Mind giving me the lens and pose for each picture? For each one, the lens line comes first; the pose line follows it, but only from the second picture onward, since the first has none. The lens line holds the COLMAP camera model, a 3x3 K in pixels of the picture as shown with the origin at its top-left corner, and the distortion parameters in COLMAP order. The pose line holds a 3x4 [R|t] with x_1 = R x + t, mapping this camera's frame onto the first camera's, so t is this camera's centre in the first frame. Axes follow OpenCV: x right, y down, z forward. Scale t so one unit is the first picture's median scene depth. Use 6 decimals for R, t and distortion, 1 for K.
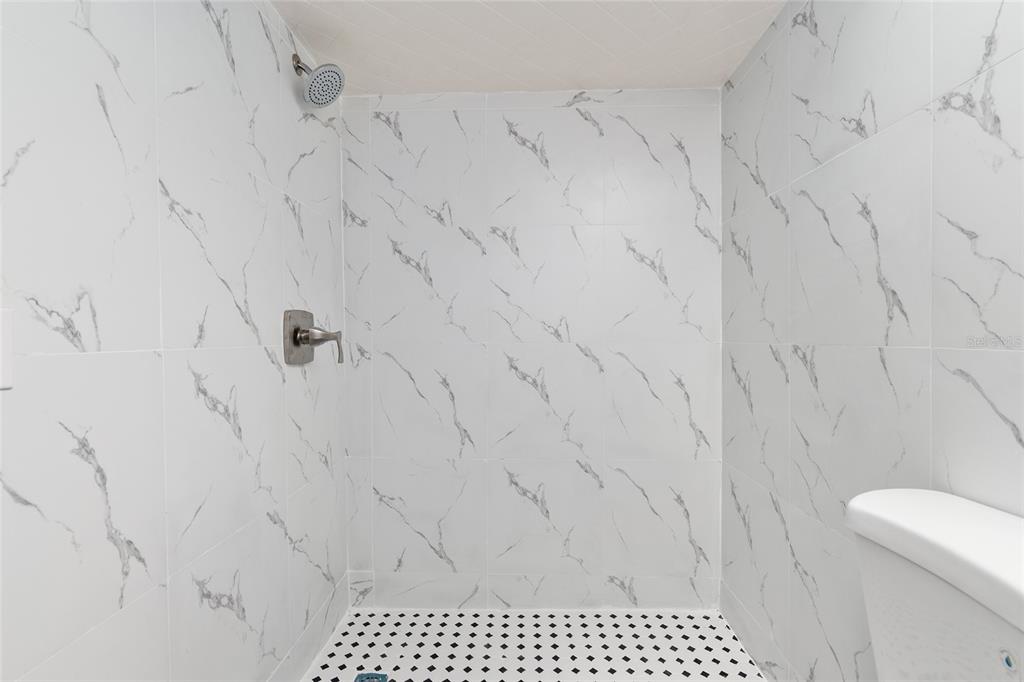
lens RADIAL K [[461.3, 0, 510.7], [0, 461.3, 342.6], [0, 0, 1]] dist [0.003087, -0.000571]
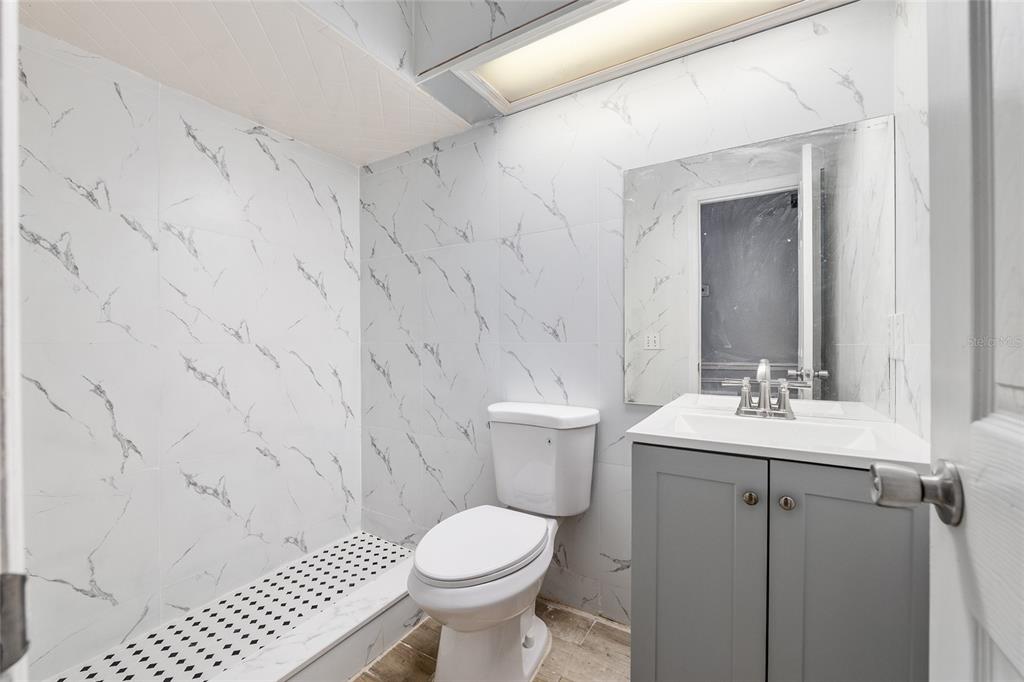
lens RADIAL K [[422.4, 0, 509.6], [0, 422.4, 342.1], [0, 0, 1]] dist [-0.009218, 0.000352]
pose [[0.493732, 0.000960, 0.869614, -0.452179], [0.011766, 0.999900, -0.007784, 0.012629], [-0.869535, 0.014075, 0.493671, -0.052533]]
